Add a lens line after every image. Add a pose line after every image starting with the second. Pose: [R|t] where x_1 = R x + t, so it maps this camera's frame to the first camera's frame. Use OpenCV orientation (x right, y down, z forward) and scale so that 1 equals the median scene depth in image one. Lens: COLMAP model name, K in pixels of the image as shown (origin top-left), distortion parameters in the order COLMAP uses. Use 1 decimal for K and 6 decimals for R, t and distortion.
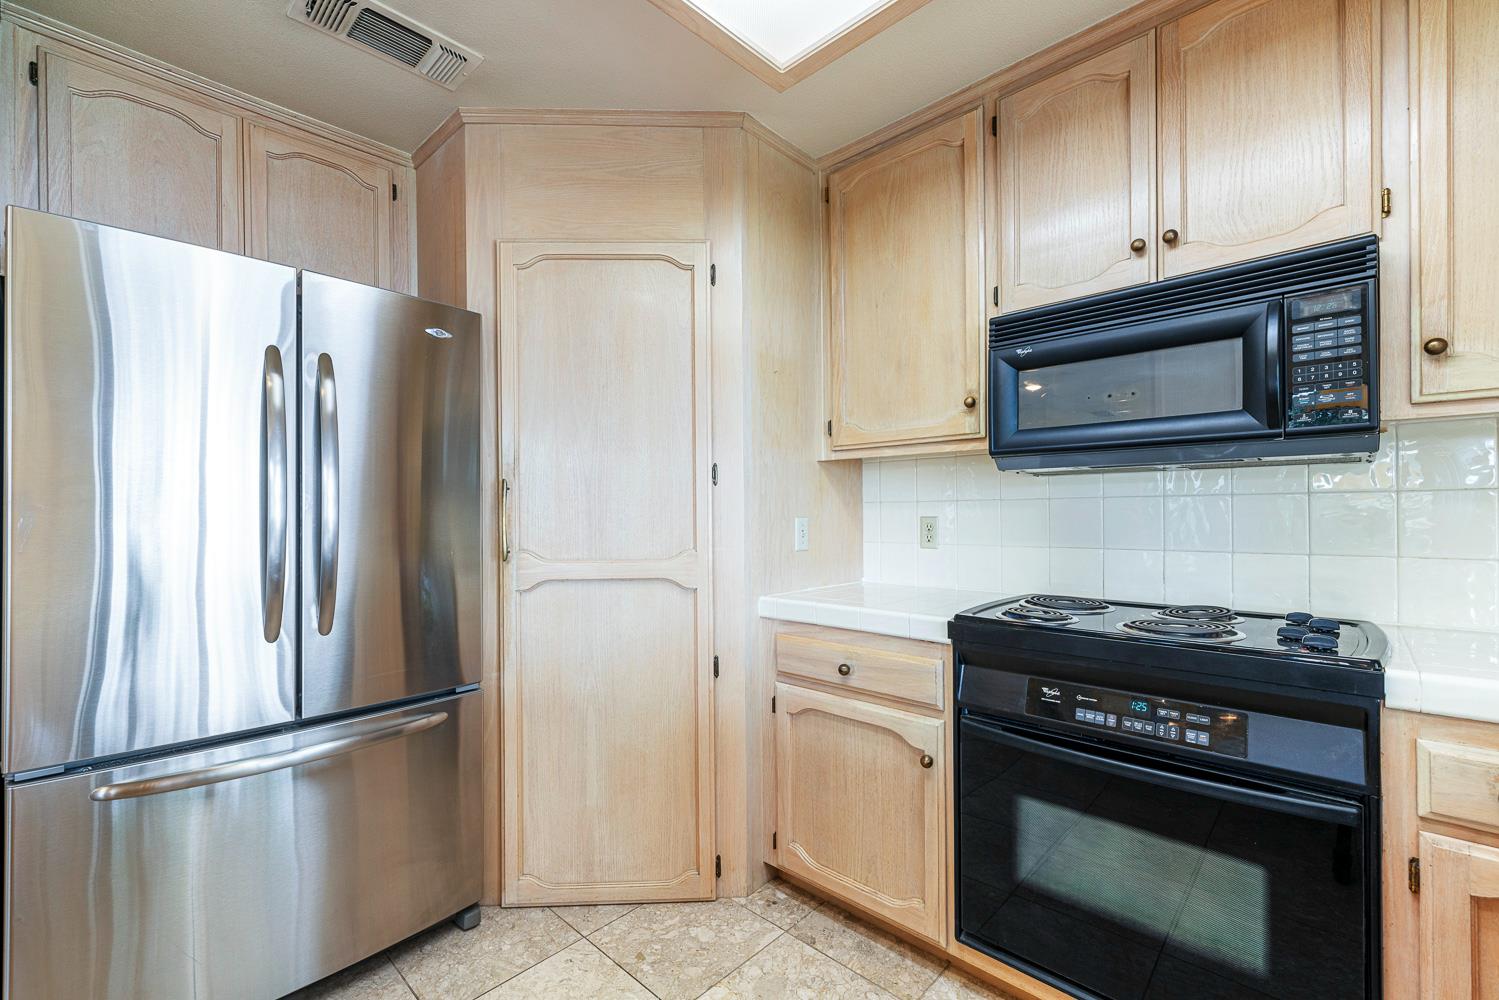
lens RADIAL K [[637.3, 0, 750.2], [0, 637.3, 512.8], [0, 0, 1]] dist [0.001612, 0.000553]
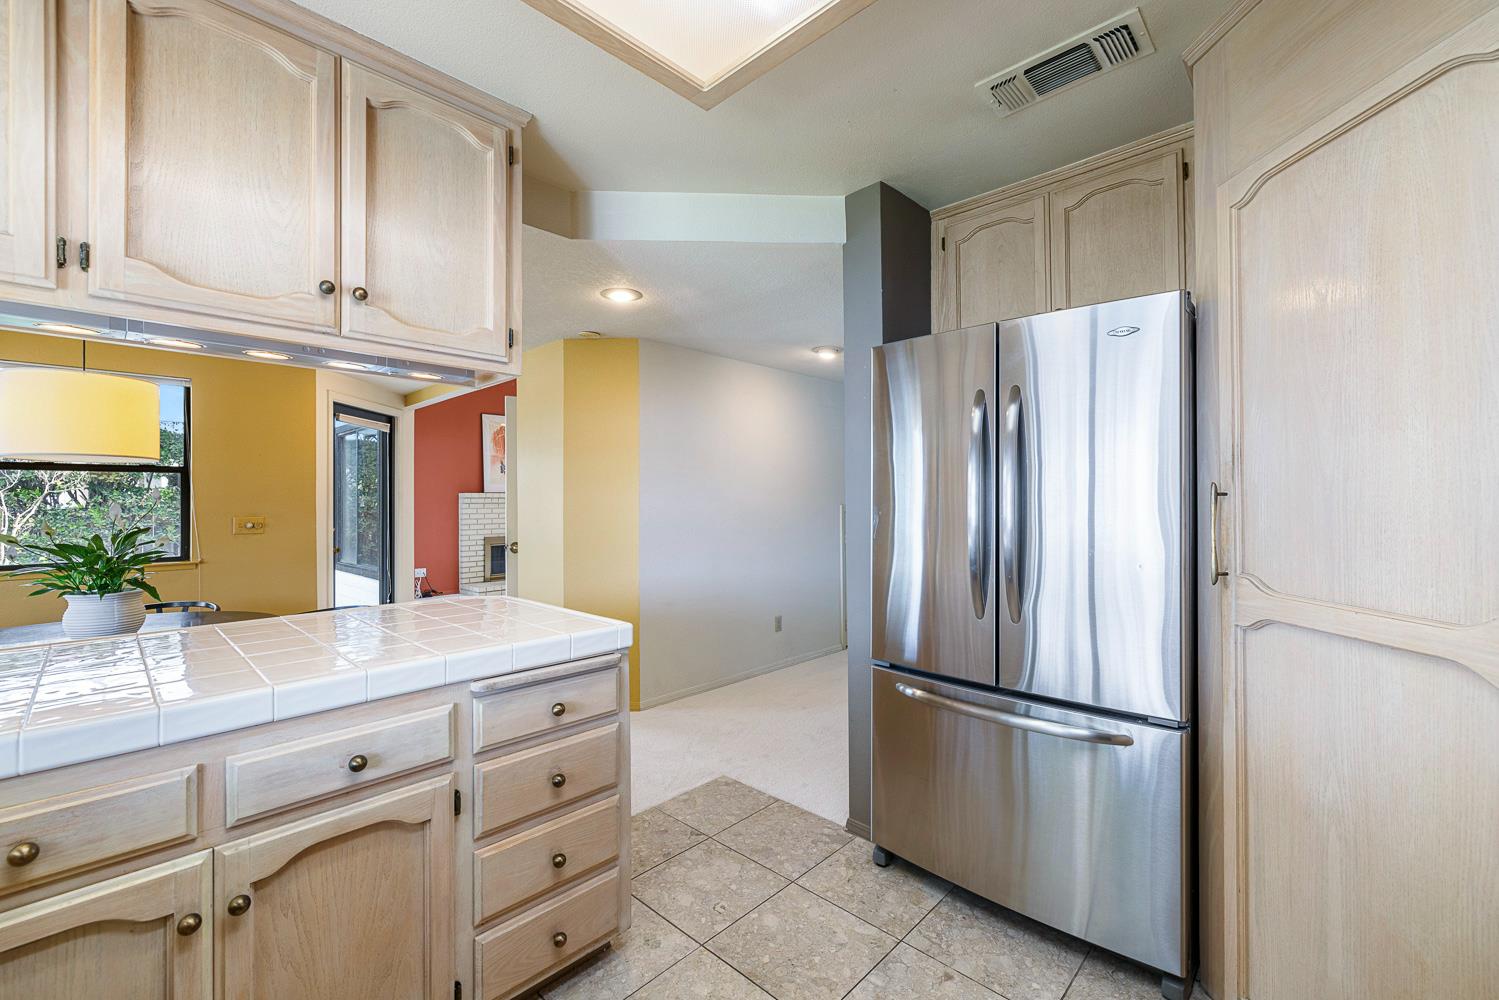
lens RADIAL K [[637.3, 0, 759.5], [0, 637.3, 493.8], [0, 0, 1]] dist [0.001612, 0.000553]
pose [[-0.003049, 0.002579, -0.999992, 0.453874], [0.005389, 0.999982, 0.002563, -0.047340], [0.999981, -0.005381, -0.003062, 0.465459]]
